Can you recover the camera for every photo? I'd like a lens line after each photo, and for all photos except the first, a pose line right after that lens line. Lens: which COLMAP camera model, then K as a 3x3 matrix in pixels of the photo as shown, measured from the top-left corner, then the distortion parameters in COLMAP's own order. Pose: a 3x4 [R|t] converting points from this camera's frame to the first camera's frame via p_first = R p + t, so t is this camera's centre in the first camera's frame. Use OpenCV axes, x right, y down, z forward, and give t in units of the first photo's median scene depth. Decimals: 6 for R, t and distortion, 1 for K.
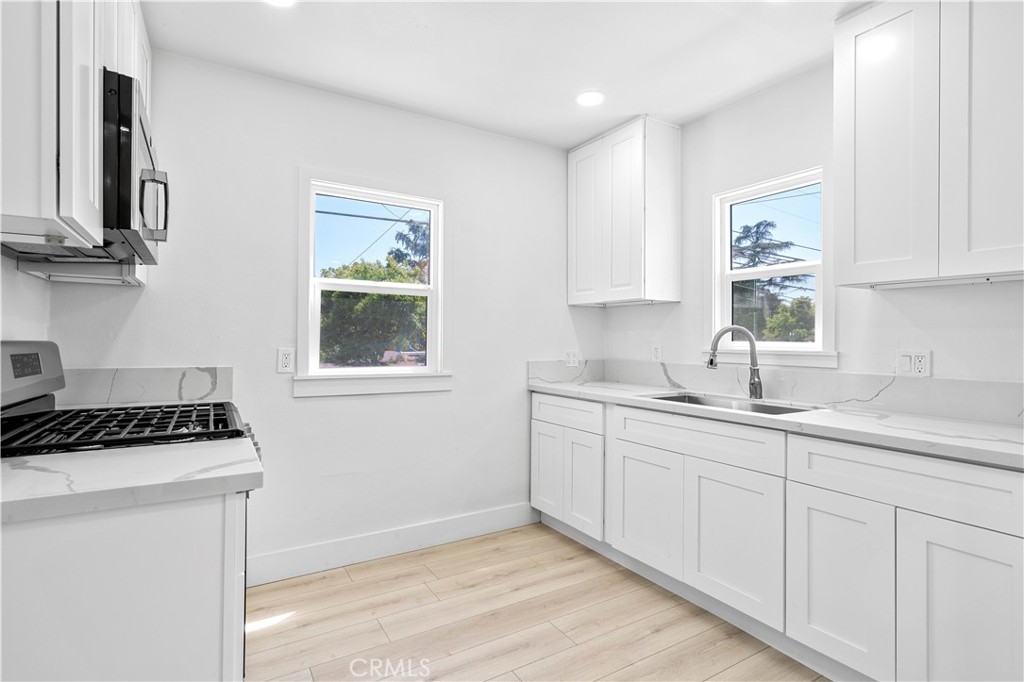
lens RADIAL K [[500.9, 0, 512.7], [0, 500.9, 334.0], [0, 0, 1]] dist [-0.000865, -0.000048]
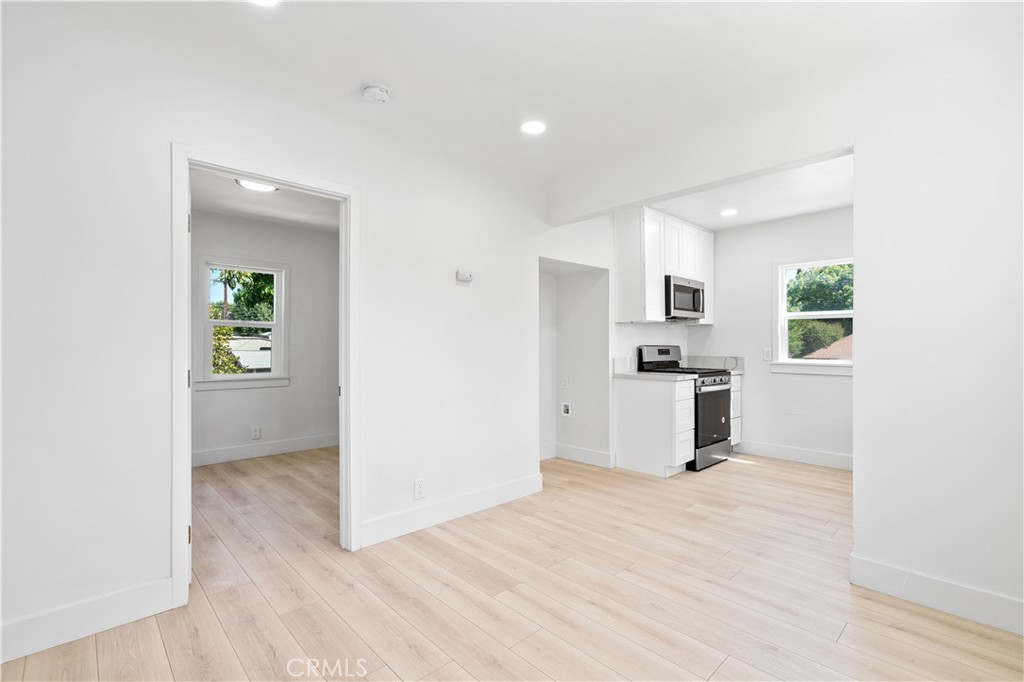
lens RADIAL K [[464.9, 0, 512.6], [0, 464.9, 340.2], [0, 0, 1]] dist [-0.005263, 0.003713]
pose [[0.213629, -0.015662, -0.976789, 1.171172], [0.011921, 0.999839, -0.013424, 0.004808], [0.976842, -0.008777, 0.213781, -0.448755]]
